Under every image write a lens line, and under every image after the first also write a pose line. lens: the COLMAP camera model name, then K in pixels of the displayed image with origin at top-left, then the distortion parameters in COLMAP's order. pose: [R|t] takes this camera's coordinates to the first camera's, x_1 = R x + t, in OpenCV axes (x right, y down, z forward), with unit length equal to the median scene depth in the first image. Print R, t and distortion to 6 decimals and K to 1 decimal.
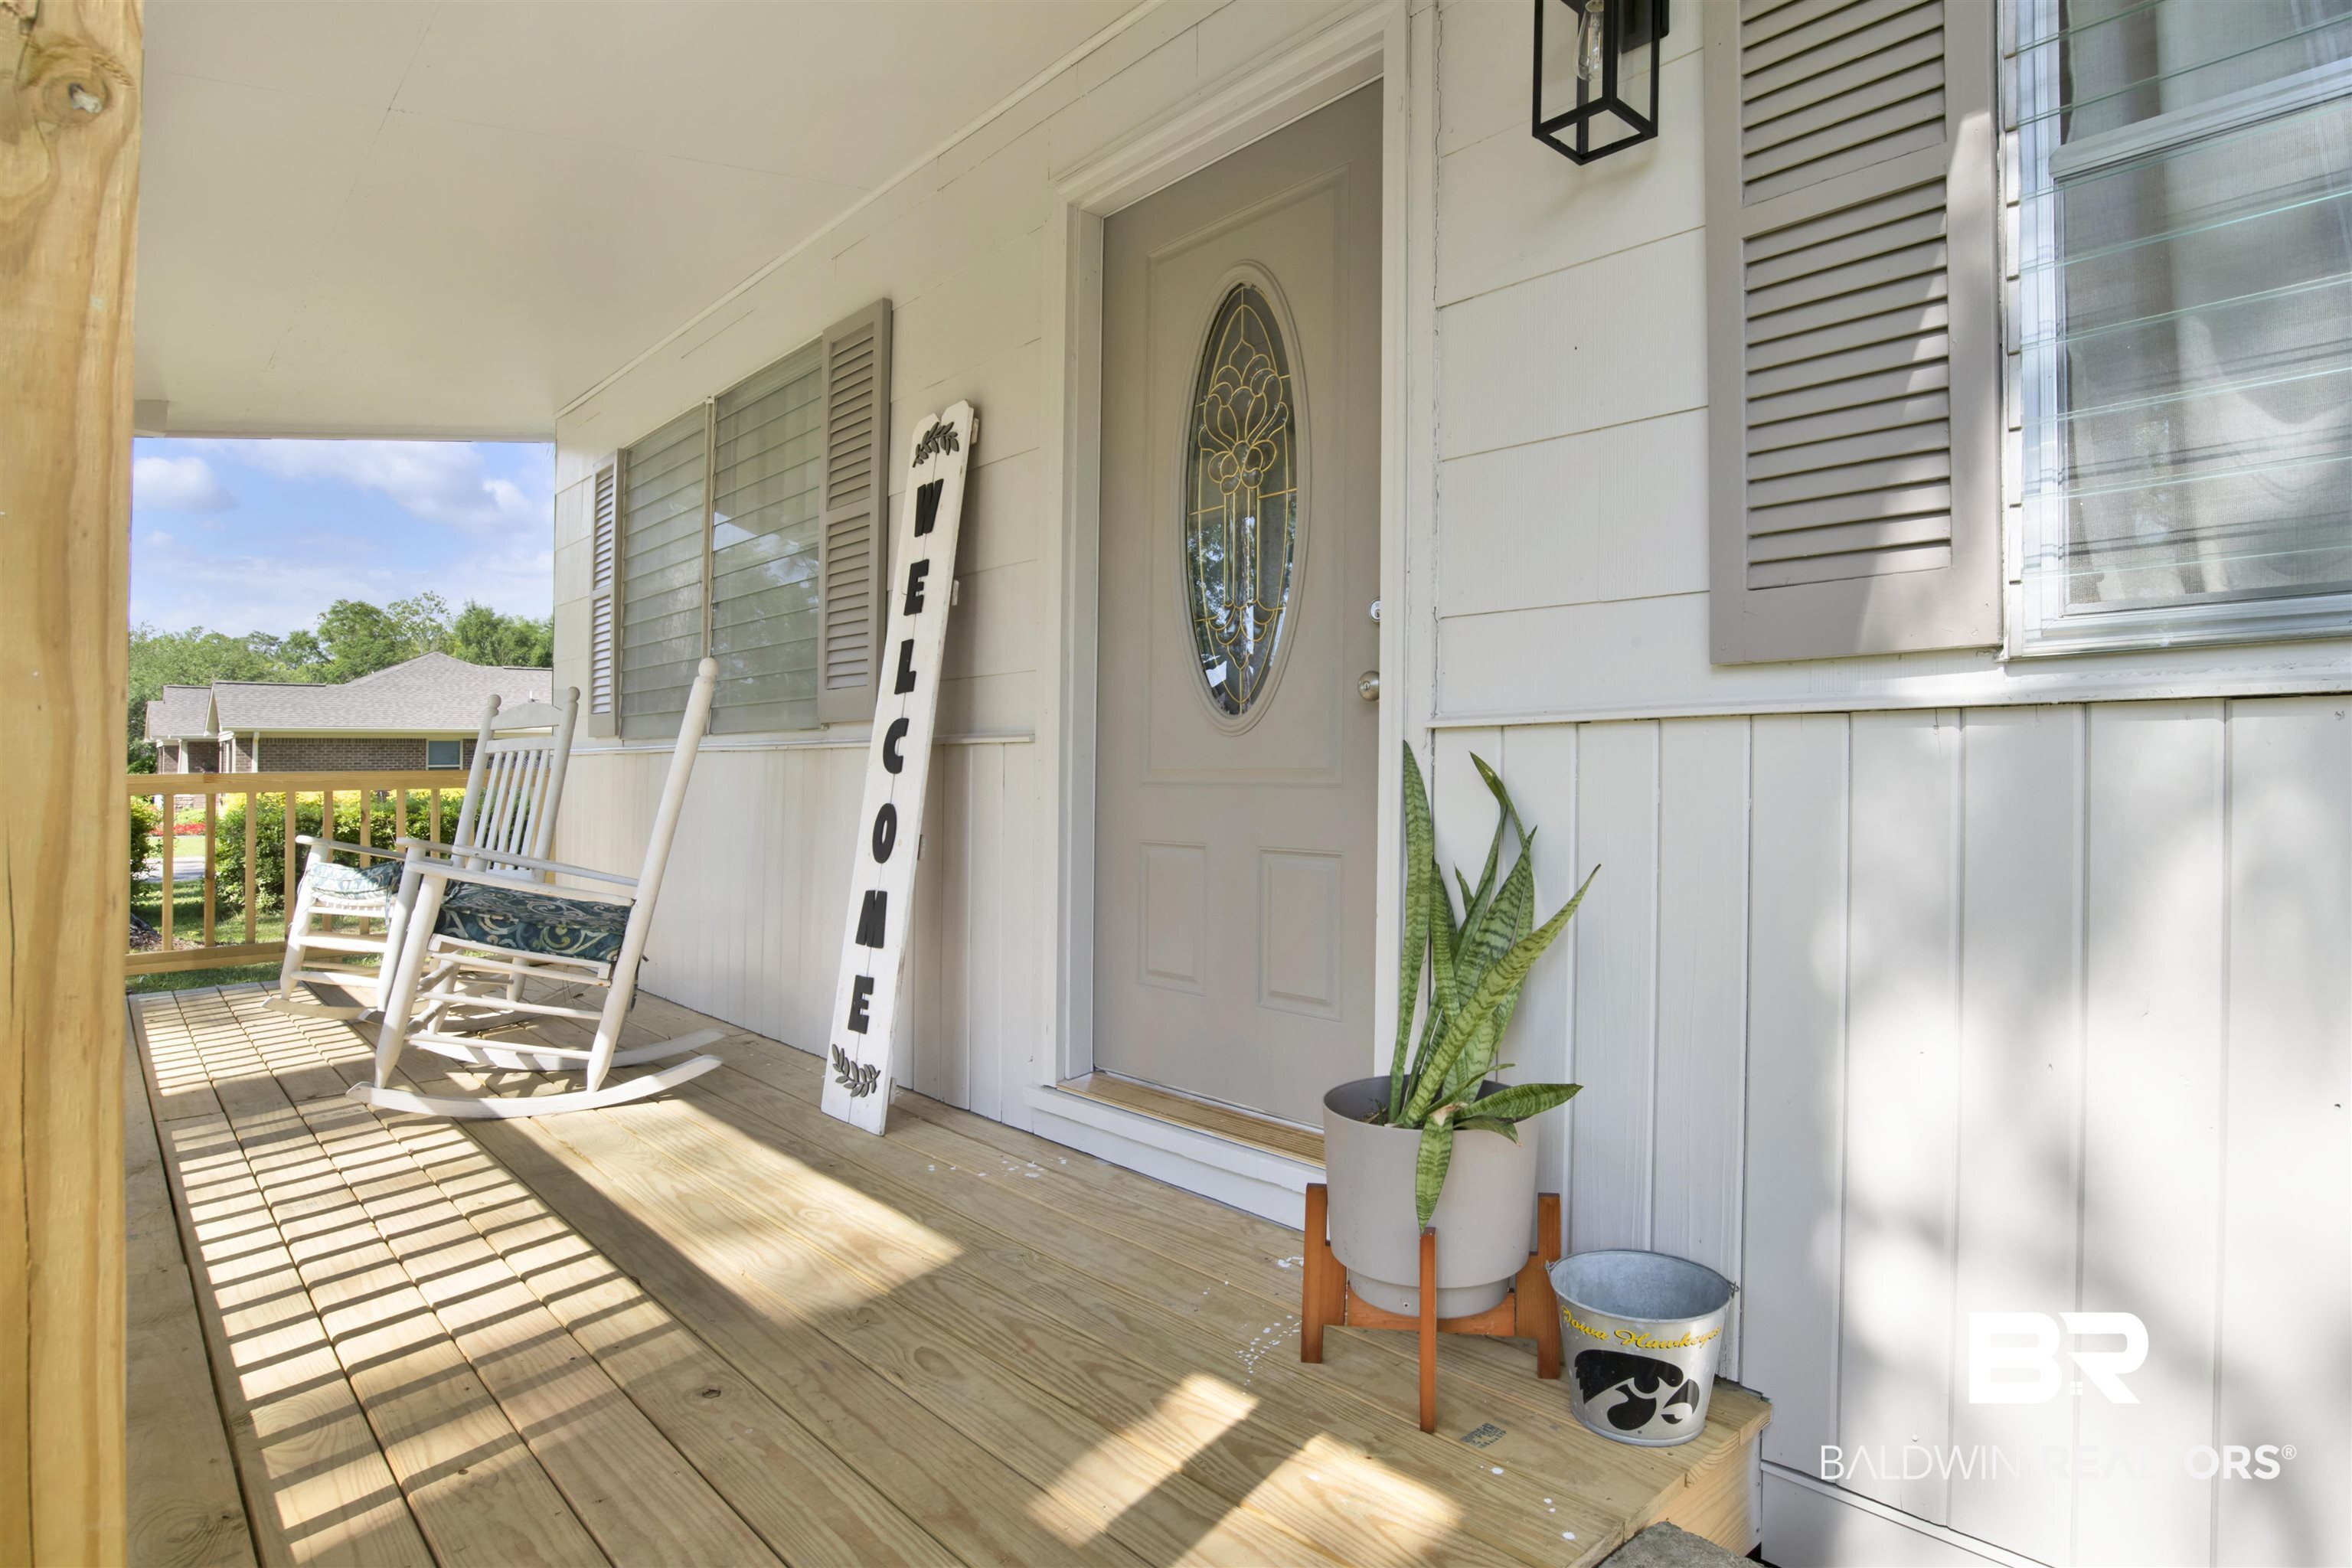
lens RADIAL K [[1246.9, 0, 1198.4], [0, 1246.9, 783.2], [0, 0, 1]] dist [-0.074755, 0.030500]
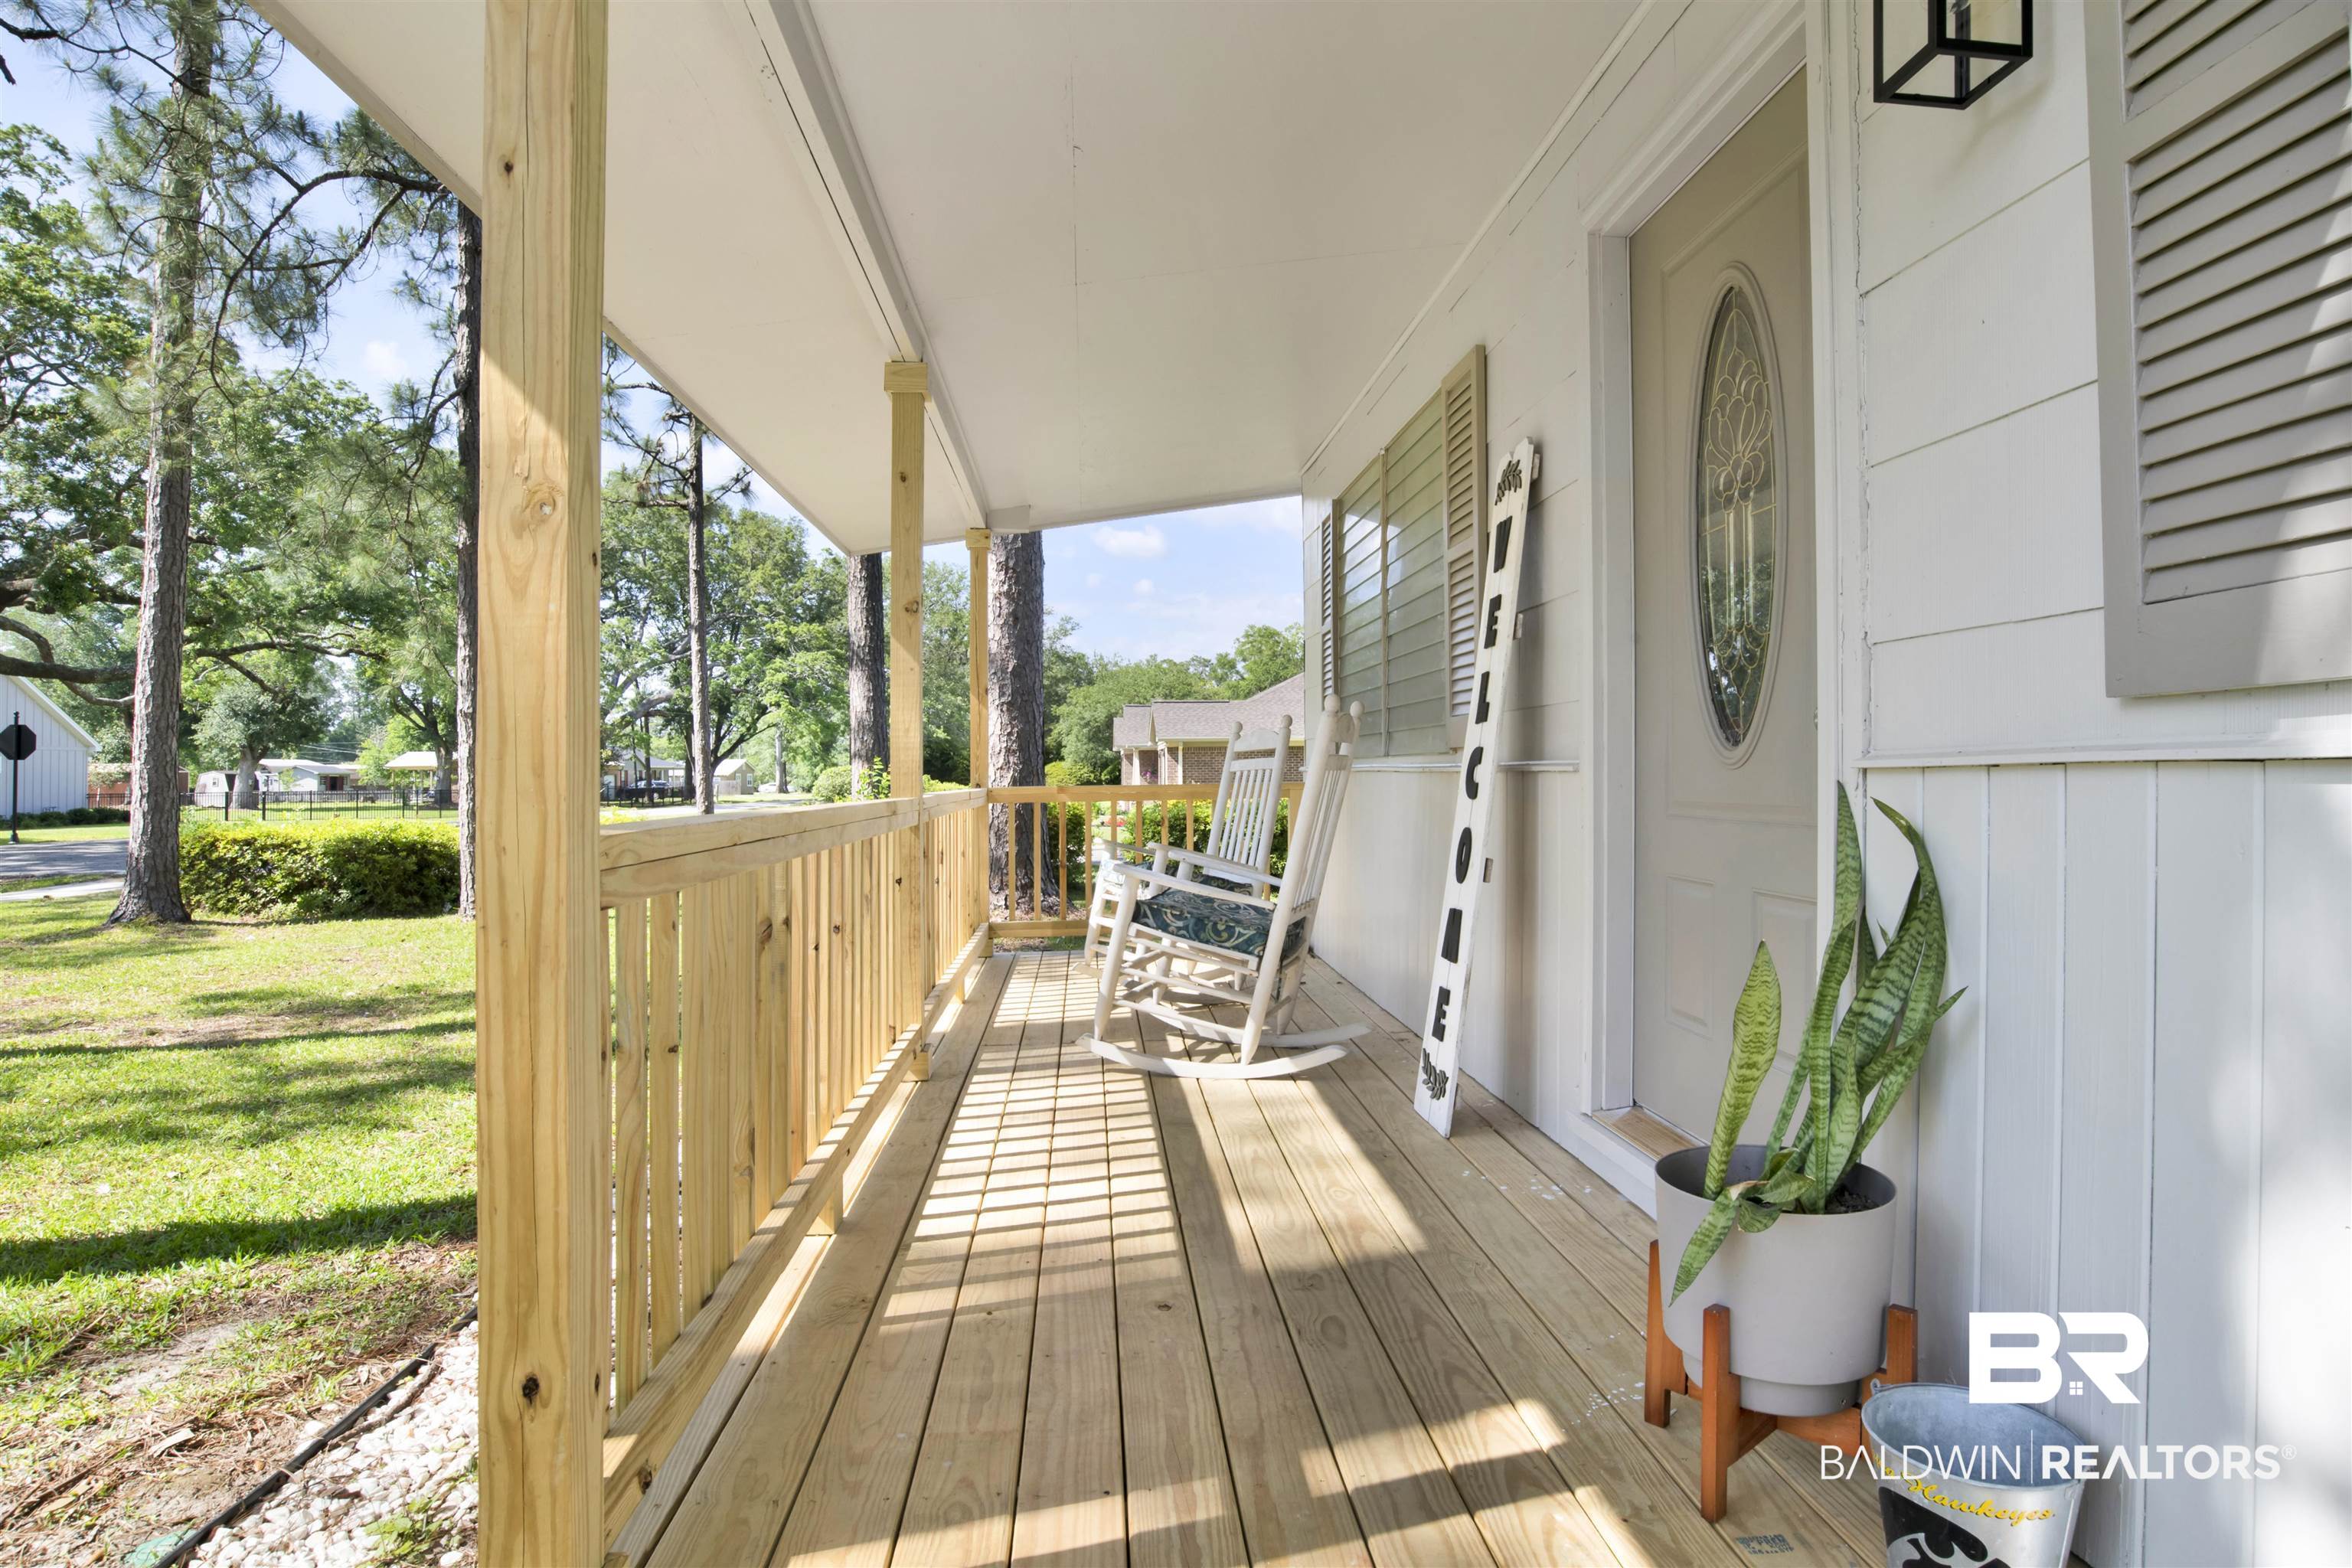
lens RADIAL K [[1261.7, 0, 1170.4], [0, 1261.7, 797.0], [0, 0, 1]] dist [-0.062398, 0.018519]
pose [[0.788887, 0.008820, -0.614476, 0.252842], [-0.004481, 0.999953, 0.008600, -0.021418], [0.614522, -0.004031, 0.788889, -0.004279]]
